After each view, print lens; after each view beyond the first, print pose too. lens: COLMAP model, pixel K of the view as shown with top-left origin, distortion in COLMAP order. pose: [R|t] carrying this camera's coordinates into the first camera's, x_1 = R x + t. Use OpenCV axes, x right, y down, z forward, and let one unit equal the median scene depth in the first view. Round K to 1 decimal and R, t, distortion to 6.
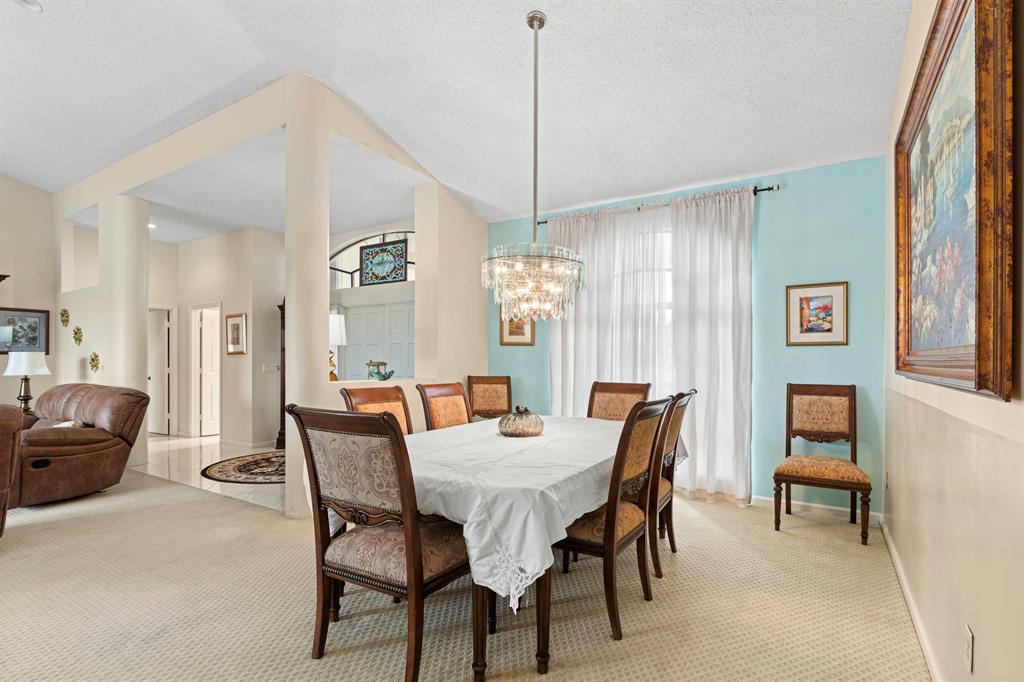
lens RADIAL K [[496.9, 0, 511.4], [0, 496.9, 351.7], [0, 0, 1]] dist [-0.001399, -0.000024]
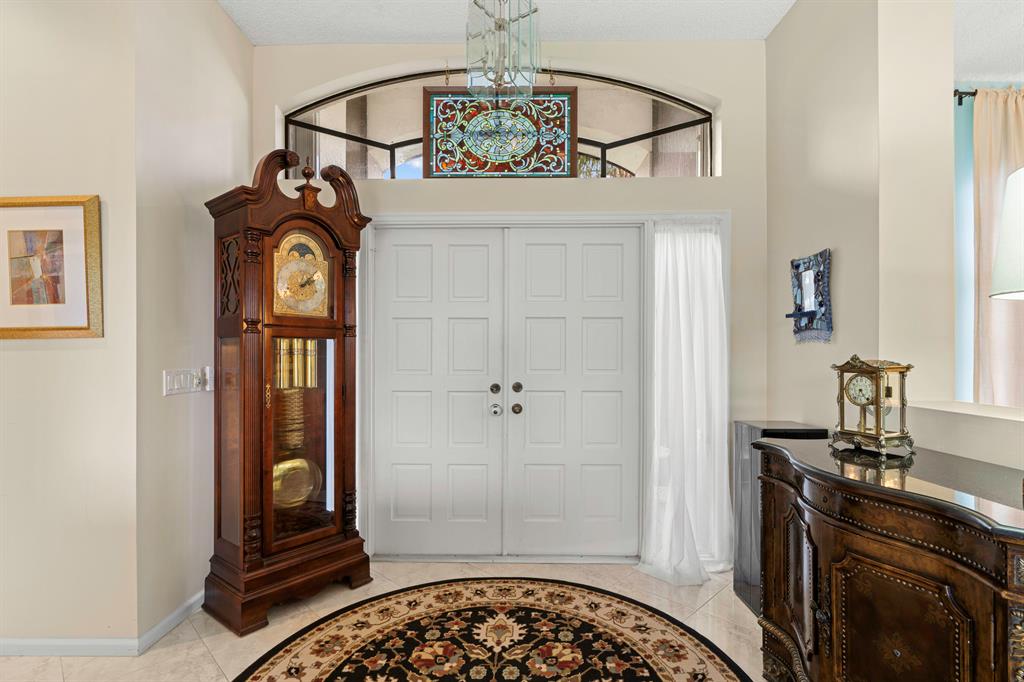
lens RADIAL K [[496.9, 0, 512.3], [0, 496.9, 338.9], [0, 0, 1]] dist [-0.001399, -0.000024]
pose [[0.838674, 0.004205, 0.544618, -0.484268], [-0.001357, 0.999983, -0.005633, 0.007043], [-0.544632, 0.003985, 0.838665, 0.616608]]
